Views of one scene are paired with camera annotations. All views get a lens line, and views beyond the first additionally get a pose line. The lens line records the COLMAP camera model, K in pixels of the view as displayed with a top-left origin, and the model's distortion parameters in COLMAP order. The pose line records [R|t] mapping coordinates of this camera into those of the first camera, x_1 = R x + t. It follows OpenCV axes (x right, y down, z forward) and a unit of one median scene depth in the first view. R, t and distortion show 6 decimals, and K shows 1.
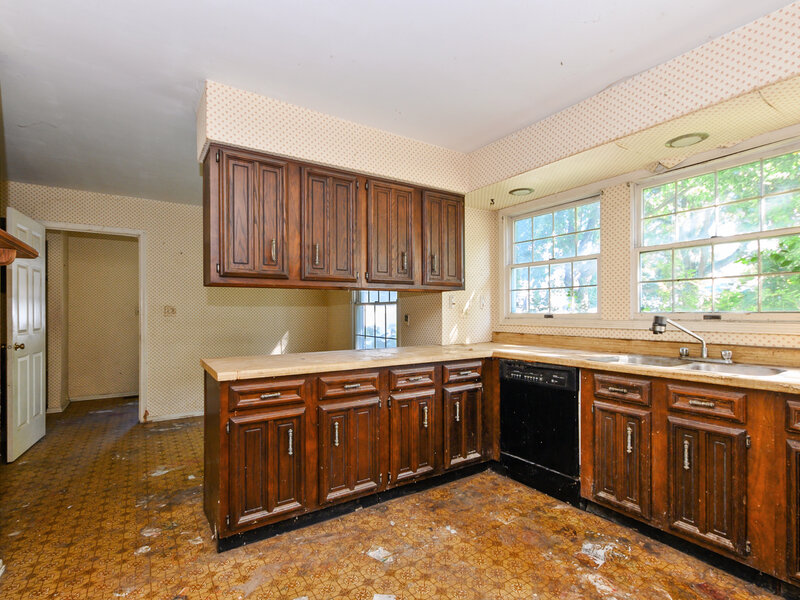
lens RADIAL K [[393.7, 0, 402.7], [0, 393.7, 310.7], [0, 0, 1]] dist [0.003765, -0.001526]
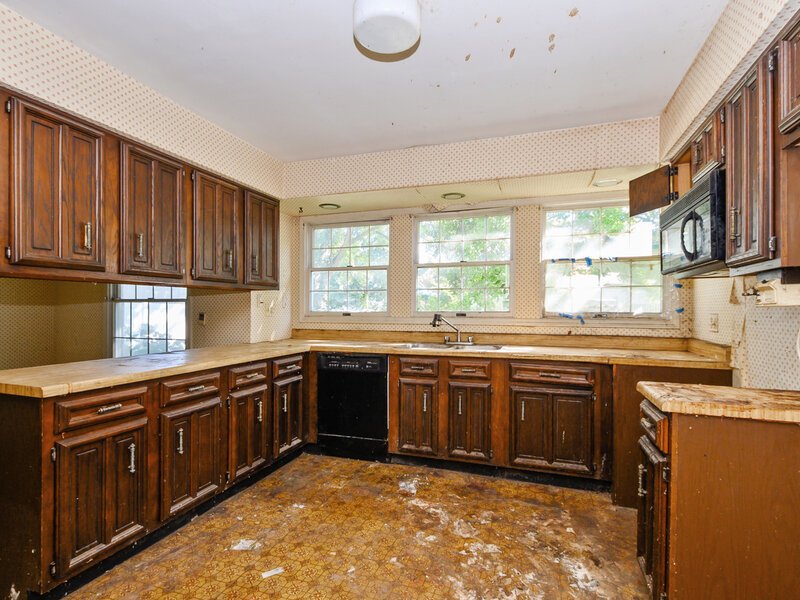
lens RADIAL K [[393.7, 0, 402.7], [0, 393.7, 310.7], [0, 0, 1]] dist [0.003765, -0.001526]
pose [[0.795840, 0.002054, 0.605503, -0.315417], [-0.005698, 0.999975, 0.004097, -0.004393], [-0.605480, -0.006710, 0.795833, -0.064667]]
